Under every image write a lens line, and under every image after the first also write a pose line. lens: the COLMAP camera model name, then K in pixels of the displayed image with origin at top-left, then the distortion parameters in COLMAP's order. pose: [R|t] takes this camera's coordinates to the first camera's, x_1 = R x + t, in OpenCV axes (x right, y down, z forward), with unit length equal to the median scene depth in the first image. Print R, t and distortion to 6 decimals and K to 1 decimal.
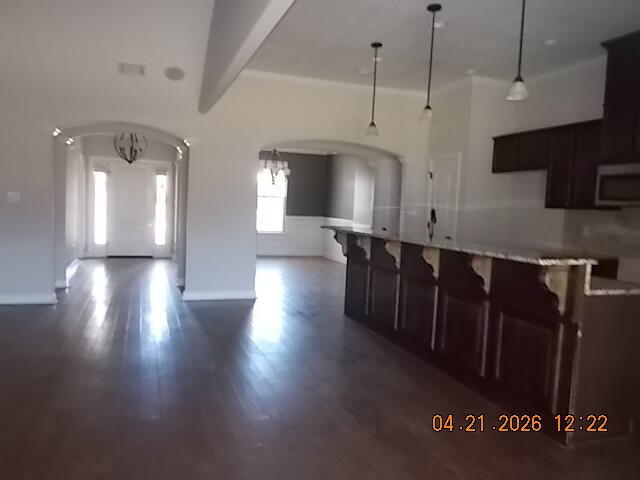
lens RADIAL K [[485.6, 0, 320.0], [0, 485.6, 240.0], [0, 0, 1]] dist [0.003558, 0.002999]
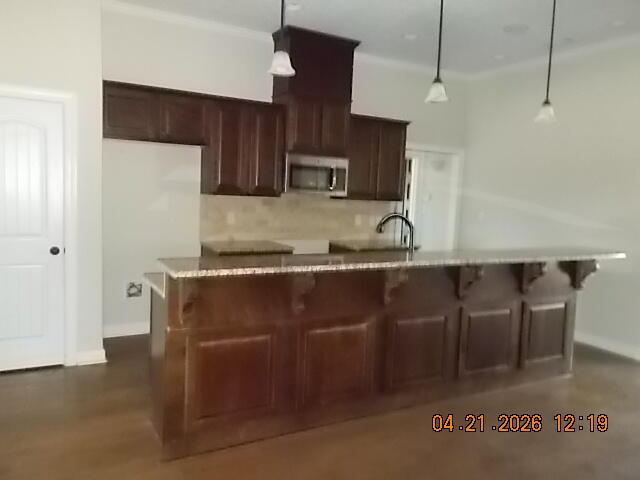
lens RADIAL K [[485.6, 0, 320.0], [0, 485.6, 240.0], [0, 0, 1]] dist [0.003558, 0.002999]
pose [[-0.135861, -0.148510, 0.979534, -0.428506], [0.021697, 0.988018, 0.152806, -0.127406], [-0.990490, 0.042013, -0.131011, 1.064446]]
